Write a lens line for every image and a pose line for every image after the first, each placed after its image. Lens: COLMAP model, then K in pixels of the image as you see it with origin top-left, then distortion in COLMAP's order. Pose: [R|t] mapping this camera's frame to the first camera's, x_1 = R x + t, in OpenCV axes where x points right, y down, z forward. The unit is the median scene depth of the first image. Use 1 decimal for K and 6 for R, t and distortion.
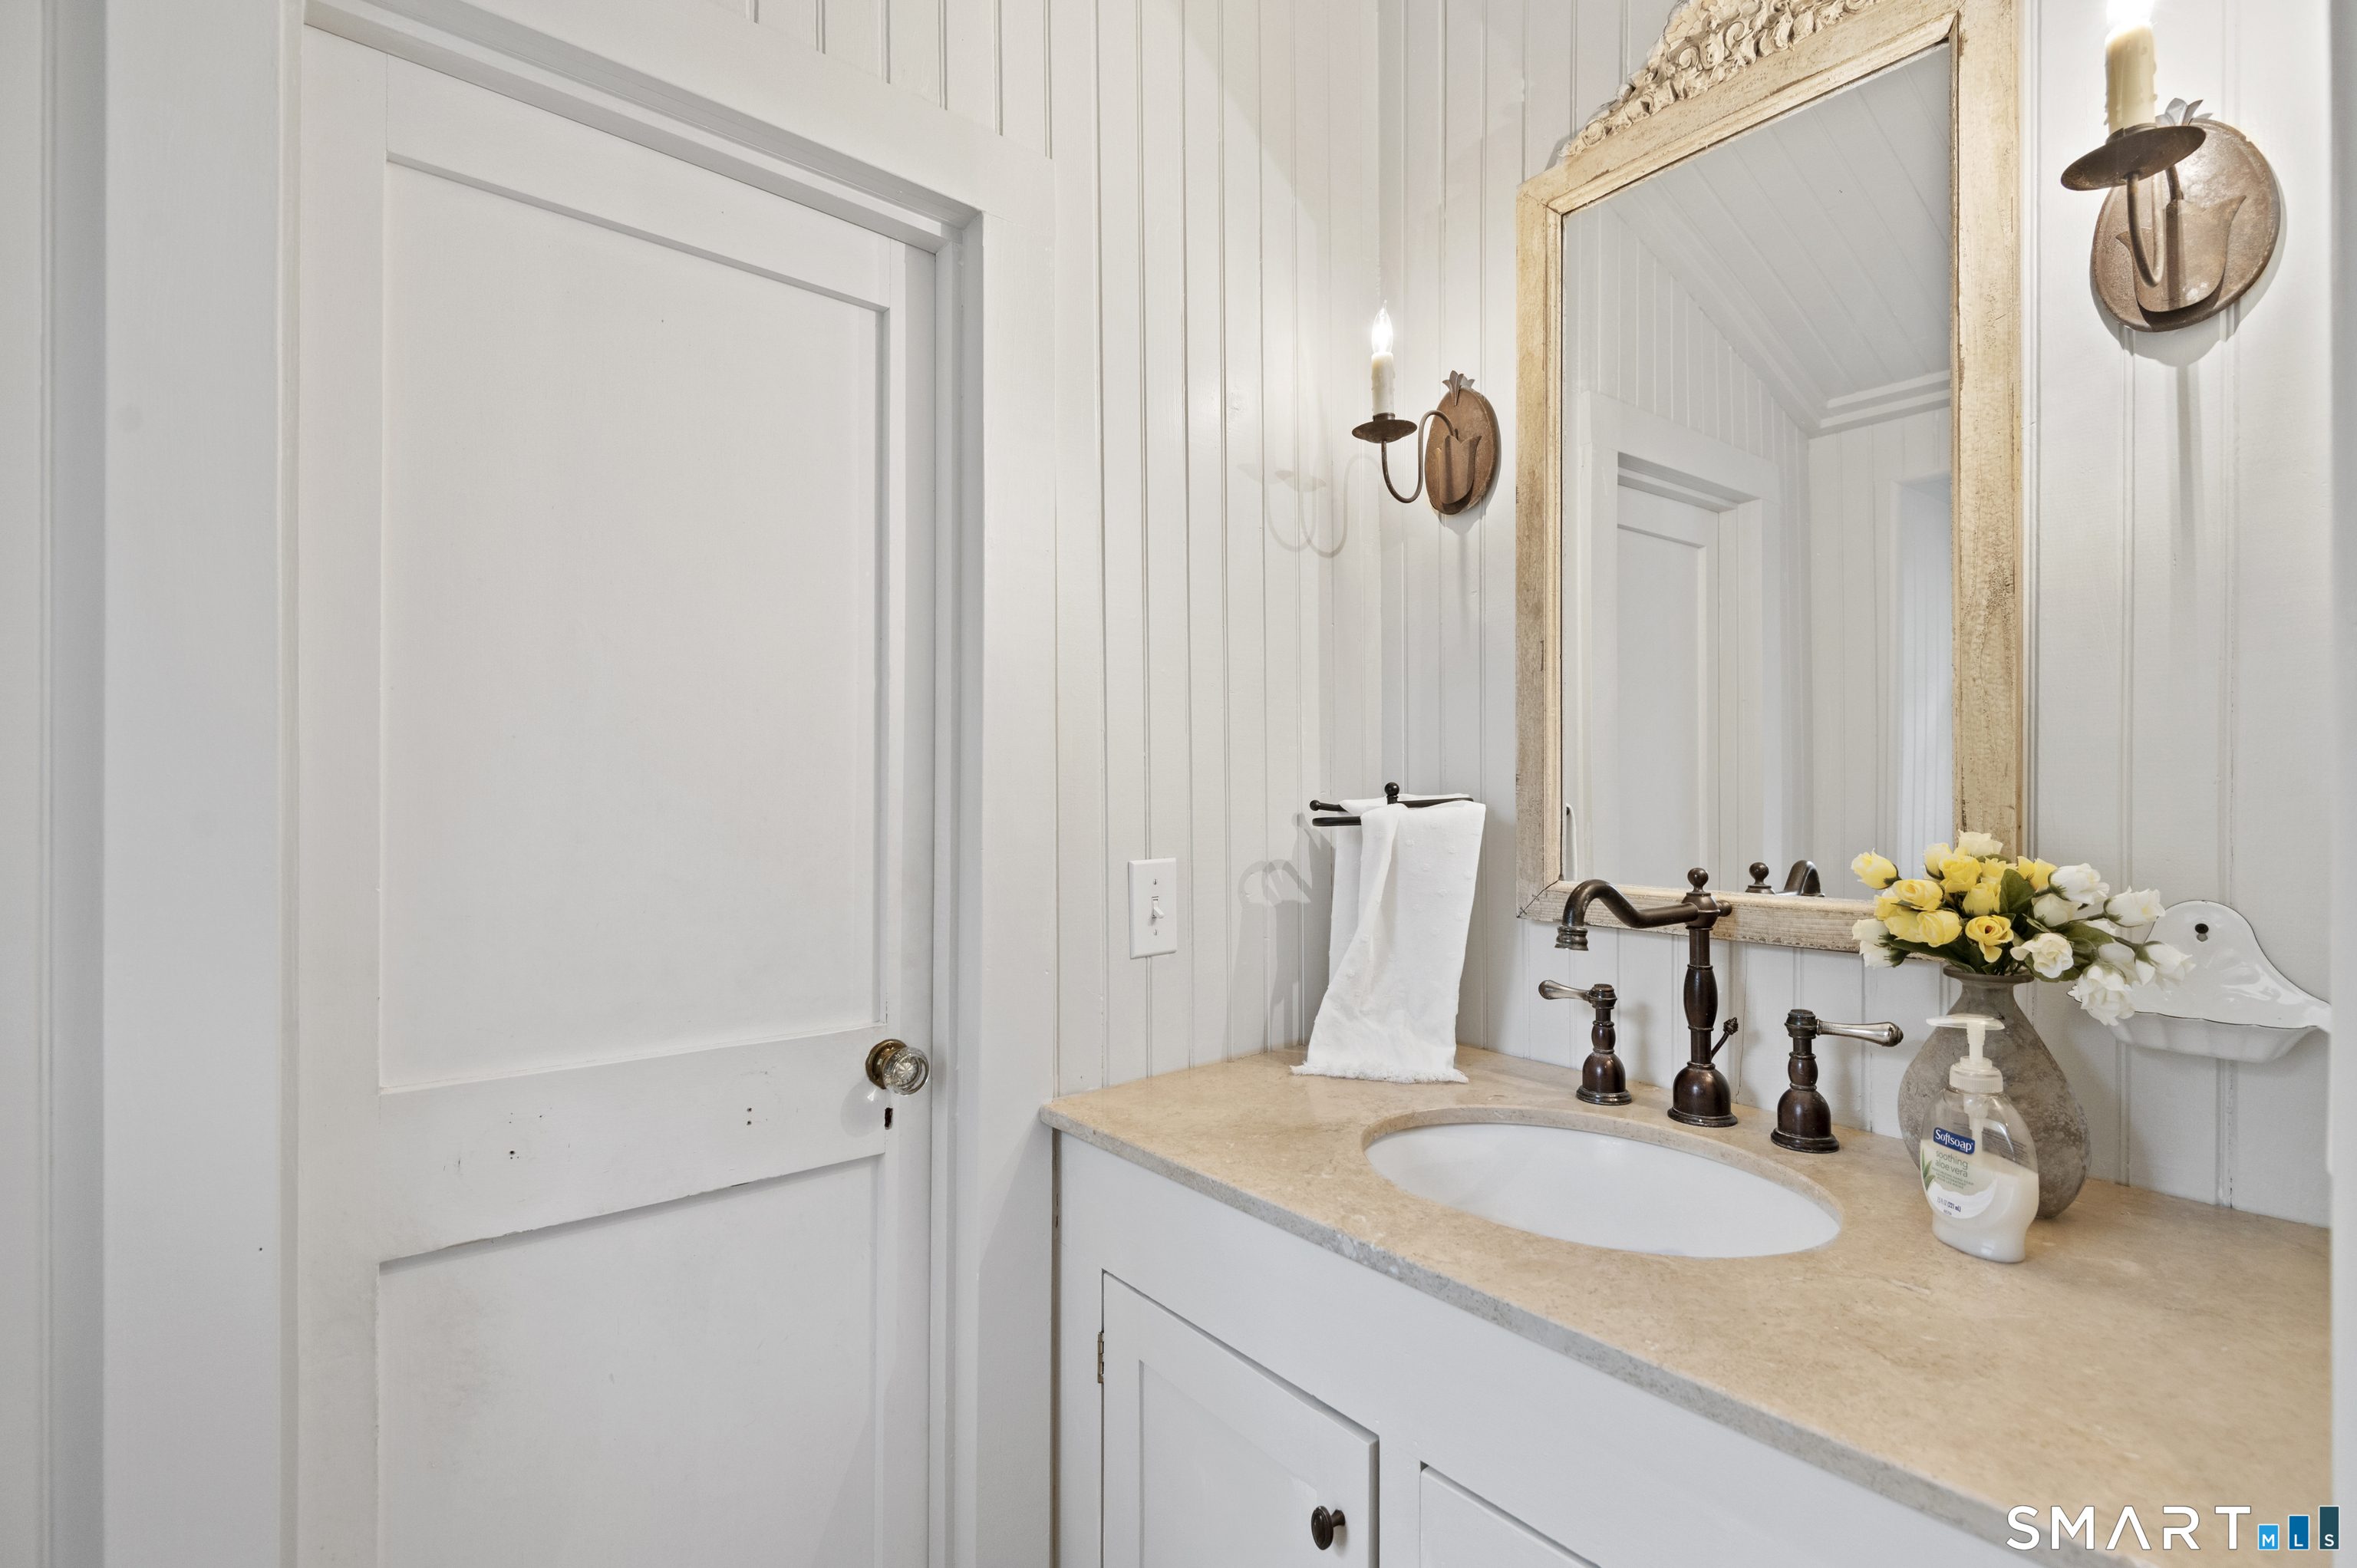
lens RADIAL K [[1087.3, 0, 1186.5], [0, 1087.3, 789.4], [0, 0, 1]] dist [0.016764, -0.012745]
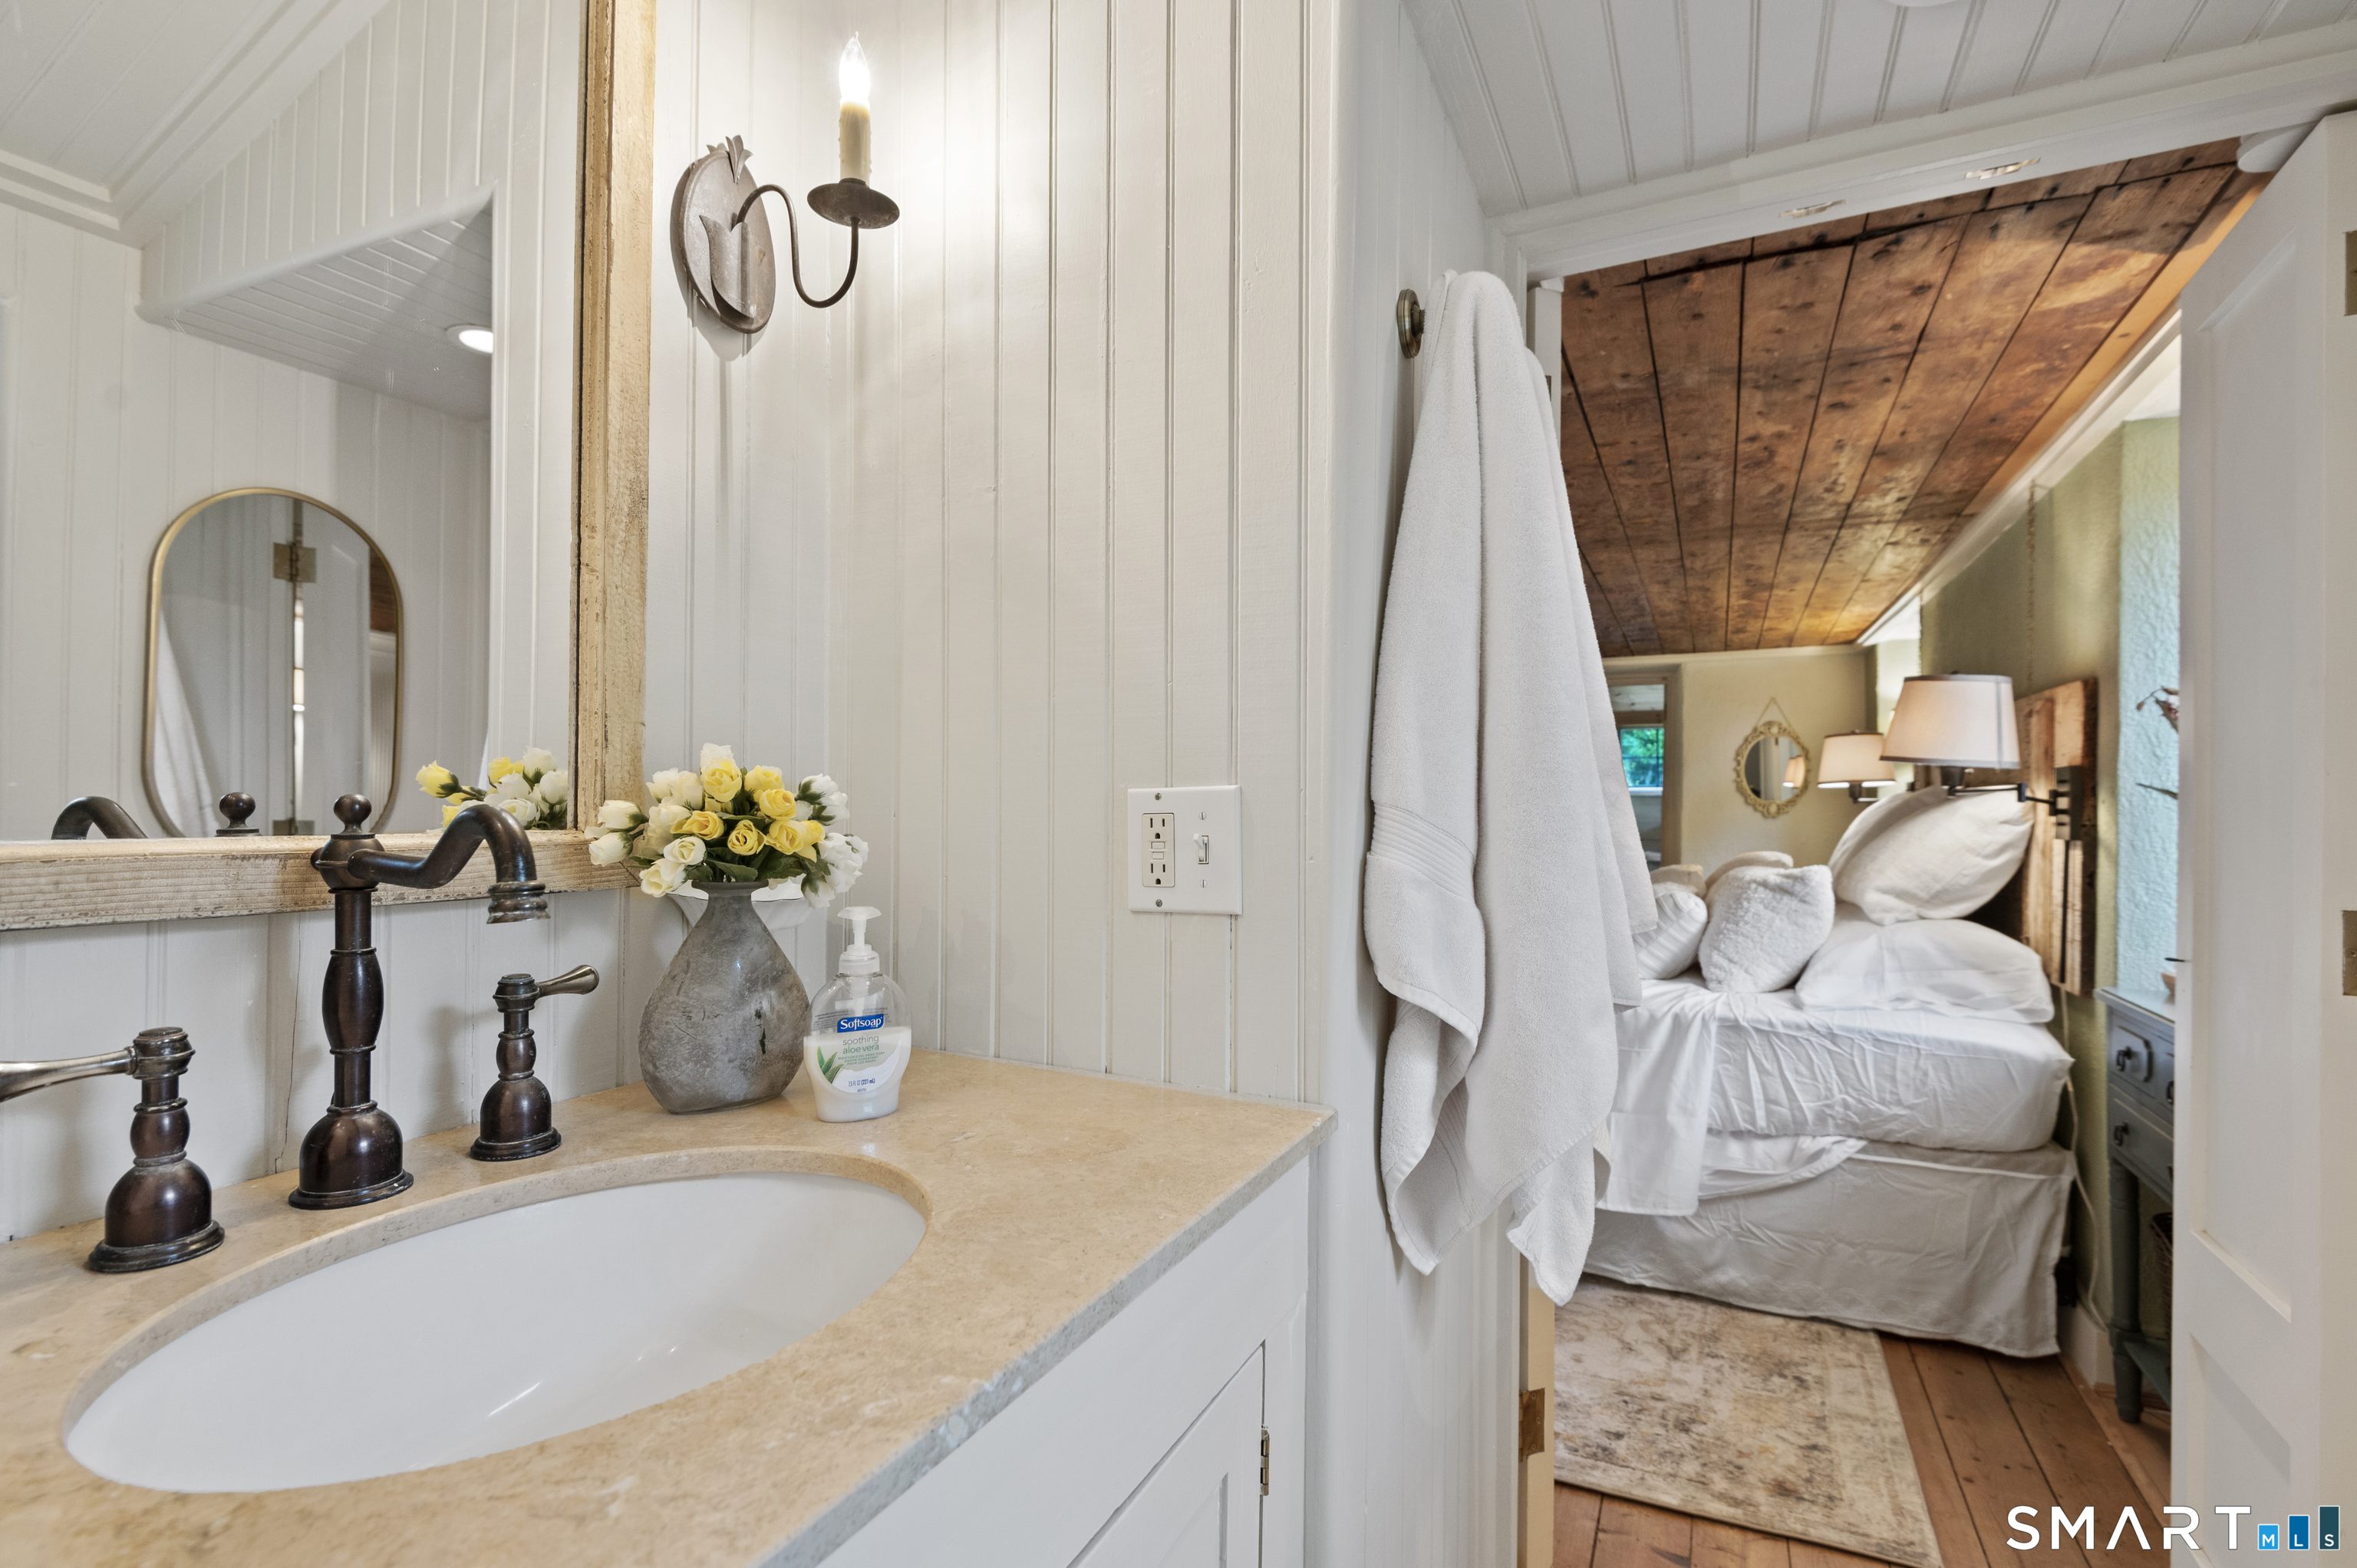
lens RADIAL K [[1087.3, 0, 1192.5], [0, 1087.3, 805.7], [0, 0, 1]] dist [0.016764, -0.012745]
pose [[-0.423408, -0.009198, 0.905892, -0.357940], [-0.019316, 0.999813, 0.001124, 0.080287], [-0.905733, -0.017023, -0.423507, 0.980374]]
